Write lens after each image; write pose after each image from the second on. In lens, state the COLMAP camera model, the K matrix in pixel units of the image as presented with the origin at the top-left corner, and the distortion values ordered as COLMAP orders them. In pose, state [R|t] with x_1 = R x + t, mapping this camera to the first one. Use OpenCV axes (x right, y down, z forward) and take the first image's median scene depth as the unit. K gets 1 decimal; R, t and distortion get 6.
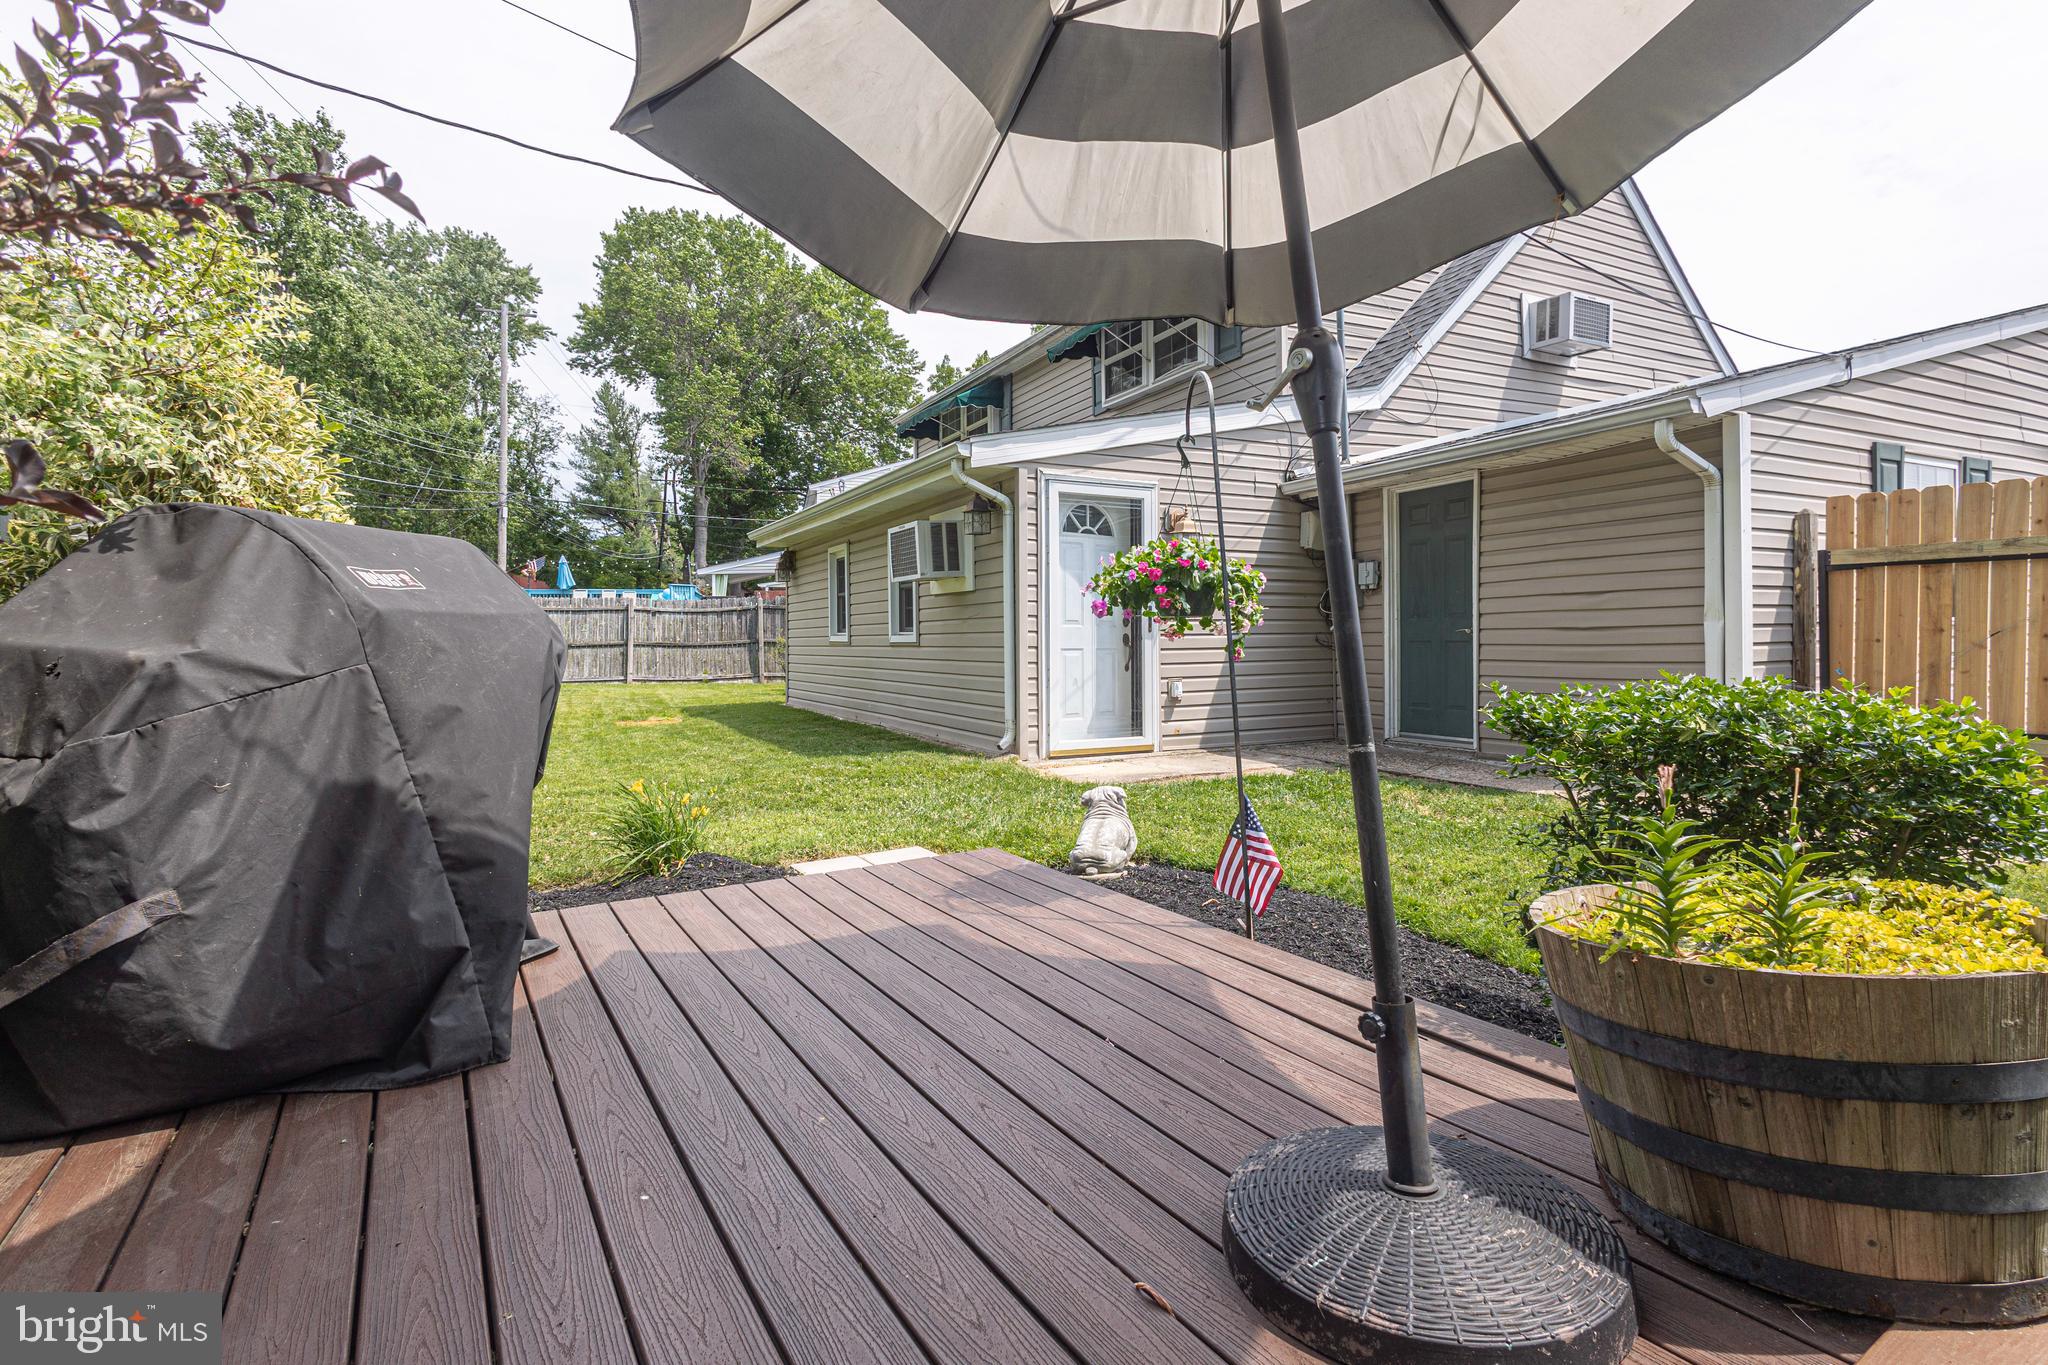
lens RADIAL K [[948.0, 0, 1023.8], [0, 948.0, 643.2], [0, 0, 1]] dist [0.002443, -0.000497]
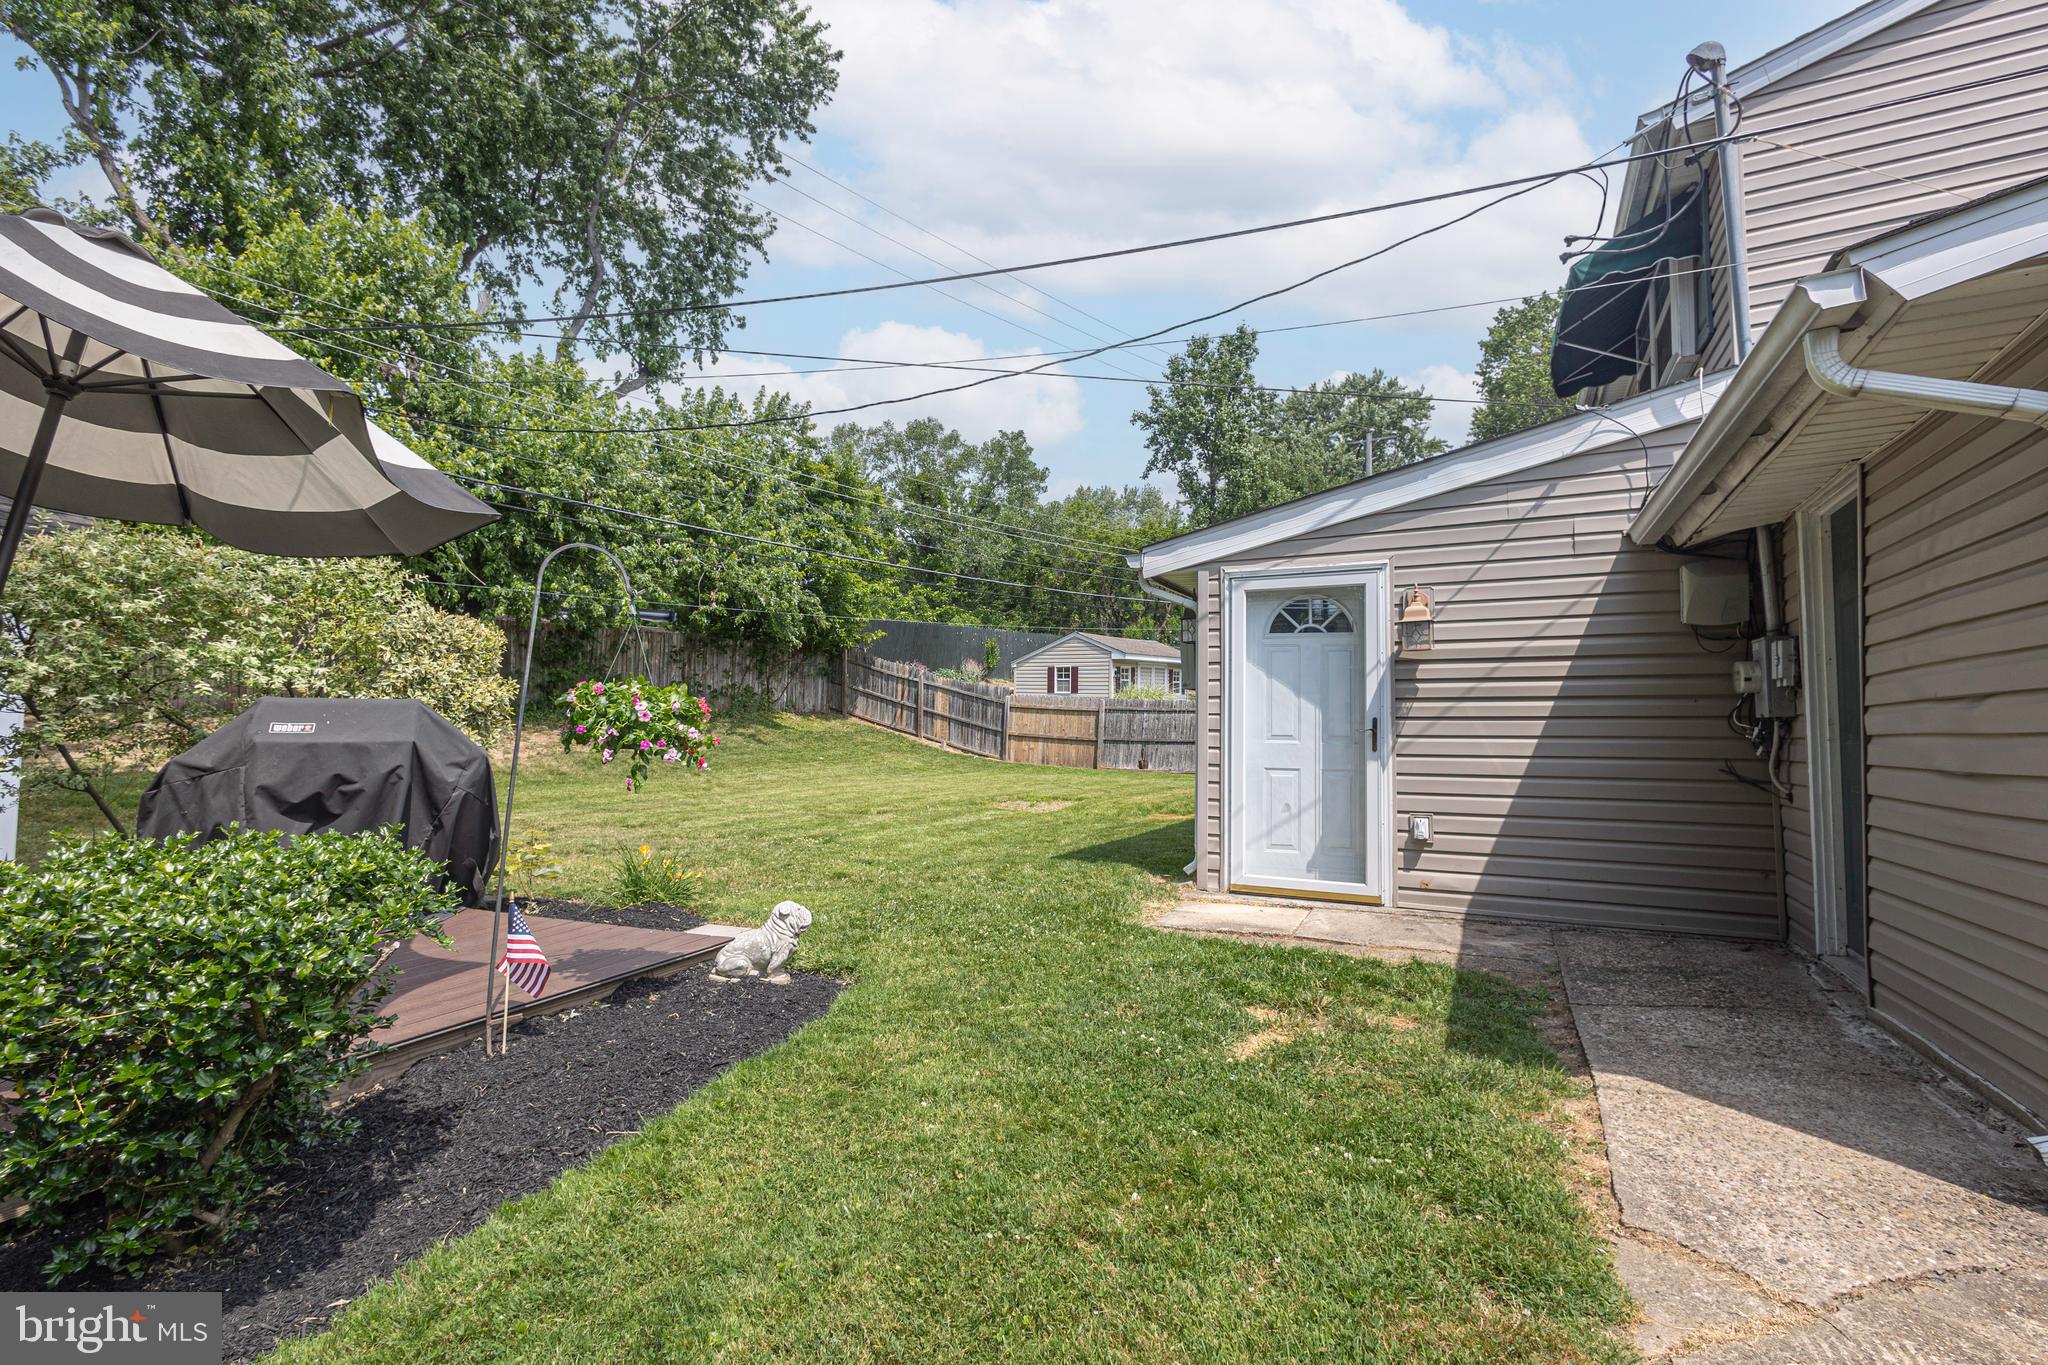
lens RADIAL K [[929.6, 0, 1024.0], [0, 929.6, 682.5], [0, 0, 1]] dist [-0.000126, -0.000081]
pose [[0.583504, -0.031717, -0.811491, 0.588232], [-0.015903, 0.998599, -0.050465, -0.025249], [0.811955, 0.042352, 0.582182, 0.312366]]
